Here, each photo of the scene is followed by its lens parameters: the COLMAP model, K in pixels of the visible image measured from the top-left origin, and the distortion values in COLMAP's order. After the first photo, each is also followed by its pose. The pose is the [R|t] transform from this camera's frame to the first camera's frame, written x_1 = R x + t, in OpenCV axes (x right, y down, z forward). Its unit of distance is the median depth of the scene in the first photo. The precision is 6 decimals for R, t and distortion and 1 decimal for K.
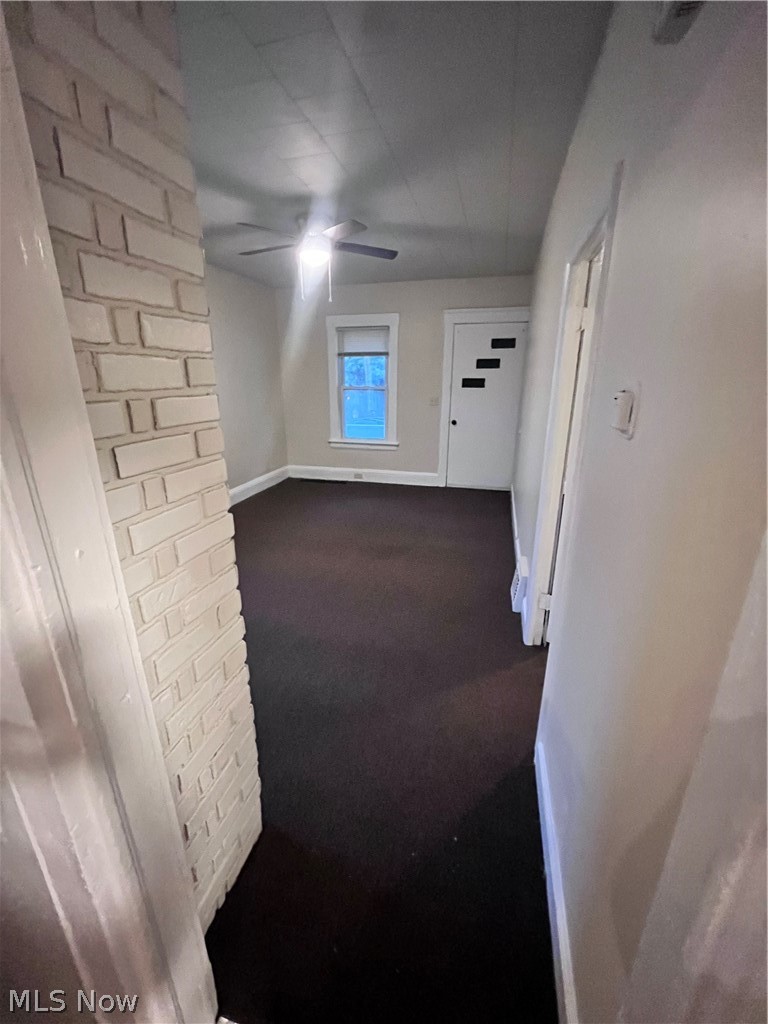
lens RADIAL K [[414.9, 0, 380.9], [0, 414.9, 513.1], [0, 0, 1]] dist [-0.000160, -0.000734]
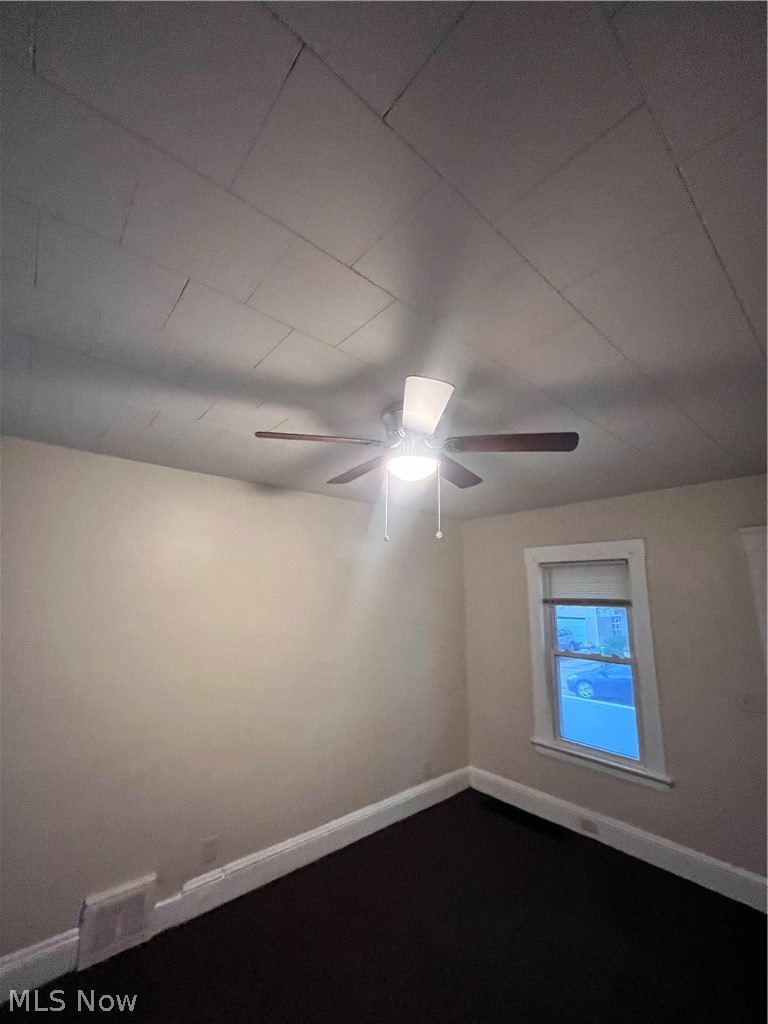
lens RADIAL K [[414.9, 0, 382.7], [0, 414.9, 506.4], [0, 0, 1]] dist [-0.000160, -0.000734]
pose [[0.831057, -0.100851, -0.546968, 0.059133], [-0.187740, 0.874839, -0.446554, -0.172676], [0.523544, 0.473800, 0.708107, 0.332056]]
